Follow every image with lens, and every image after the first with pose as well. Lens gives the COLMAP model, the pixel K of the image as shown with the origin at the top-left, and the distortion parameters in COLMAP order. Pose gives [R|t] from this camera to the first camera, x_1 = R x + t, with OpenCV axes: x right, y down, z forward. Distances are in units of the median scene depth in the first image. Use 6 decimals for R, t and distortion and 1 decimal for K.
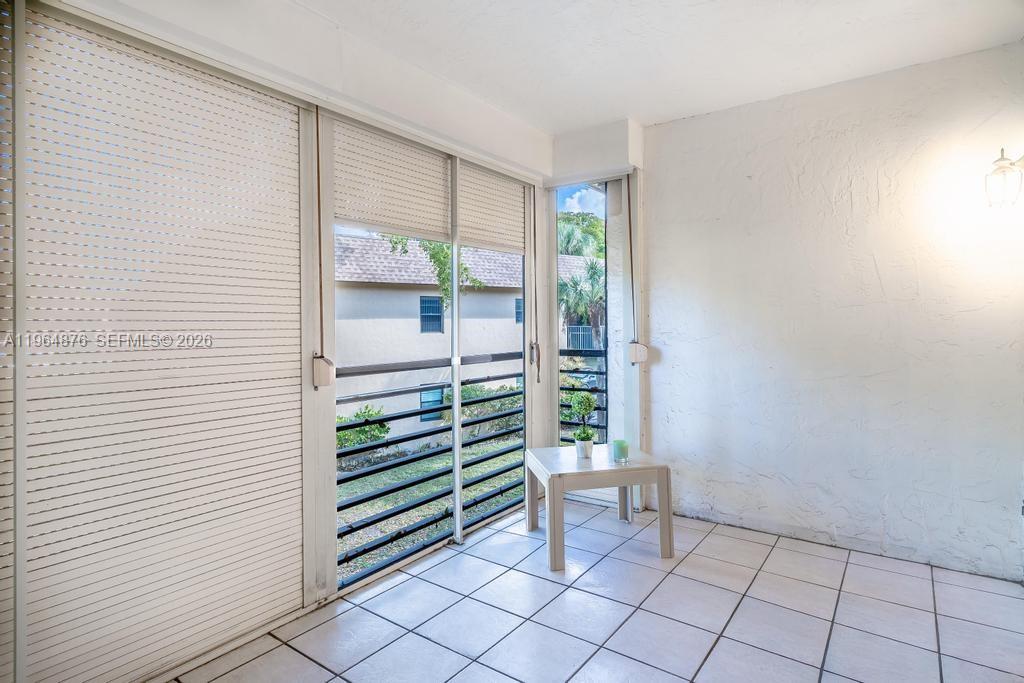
lens RADIAL K [[528.8, 0, 512.2], [0, 528.8, 338.3], [0, 0, 1]] dist [0.001276, 0.000124]
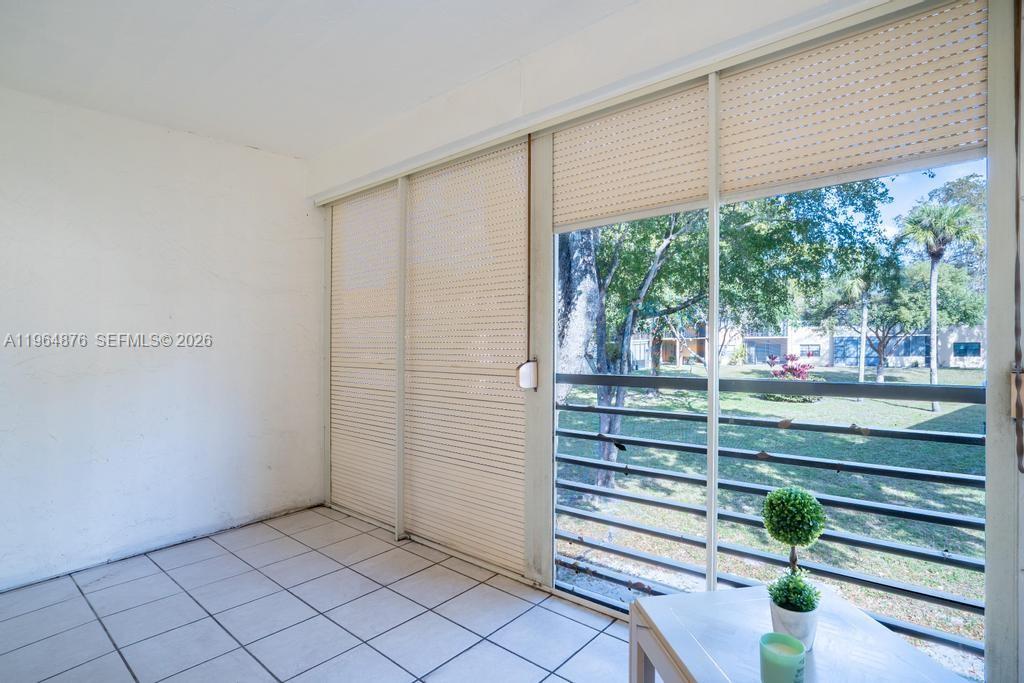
lens RADIAL K [[510.8, 0, 512.5], [0, 510.8, 344.1], [0, 0, 1]] dist [0.004009, 0.010262]
pose [[-0.088306, 0.006534, -0.996072, 0.703972], [0.003586, 0.999974, 0.006242, -0.017253], [0.996087, -0.003021, -0.088327, 1.021244]]
